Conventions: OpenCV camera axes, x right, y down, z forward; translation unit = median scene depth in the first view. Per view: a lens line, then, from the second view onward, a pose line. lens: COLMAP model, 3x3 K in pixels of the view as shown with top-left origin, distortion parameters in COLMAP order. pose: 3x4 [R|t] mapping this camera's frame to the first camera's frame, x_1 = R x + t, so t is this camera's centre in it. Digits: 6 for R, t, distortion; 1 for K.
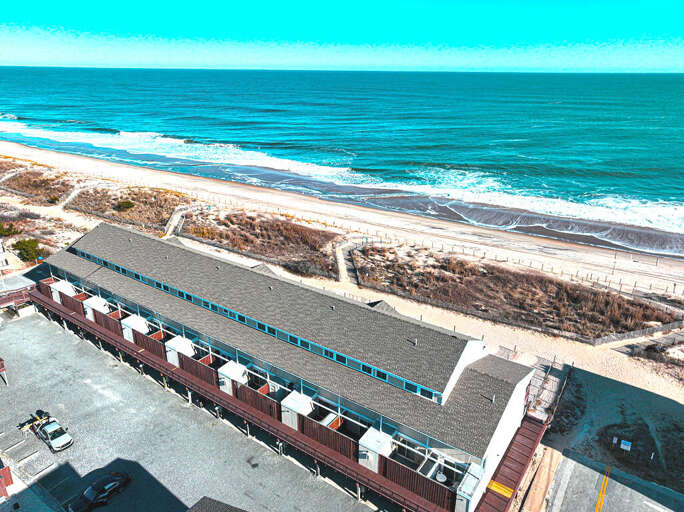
lens RADIAL K [[469.3, 0, 341.7], [0, 469.3, 270.7], [0, 0, 1]] dist [0.003185, 0.002115]
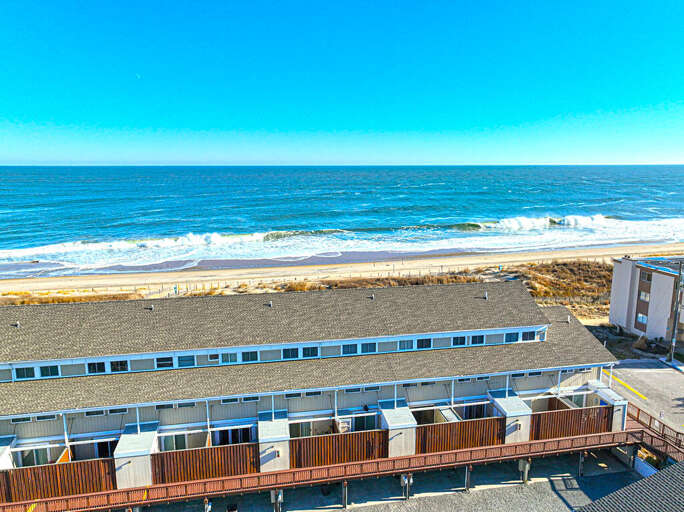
lens RADIAL K [[486.8, 0, 342.0], [0, 486.8, 256.0], [0, 0, 1]] dist [0.002220, 0.005287]
pose [[0.698192, -0.151338, 0.699732, -0.403659], [0.281220, 0.956812, -0.073663, 0.037281], [-0.658364, 0.248209, 0.710598, 0.266074]]
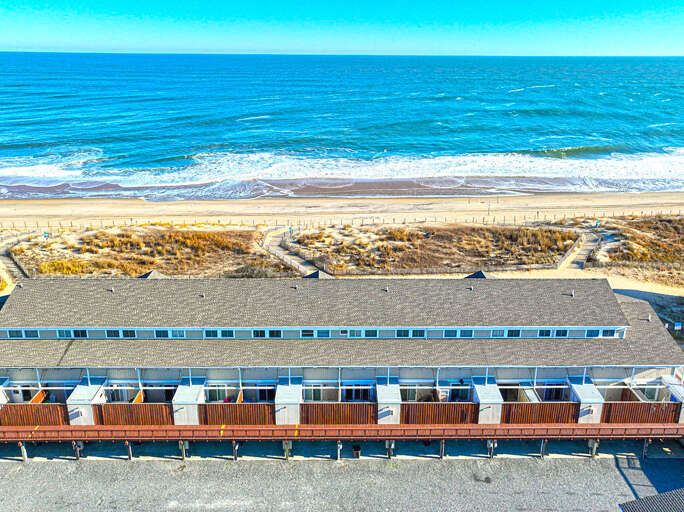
lens RADIAL K [[491.8, 0, 344.4], [0, 491.8, 207.2], [0, 0, 1]] dist [0.000552, 0.006320]
pose [[0.815121, -0.179096, 0.550911, -0.486957], [0.230850, 0.972659, -0.025361, -0.075880], [-0.531306, 0.147850, 0.834178, 0.168023]]
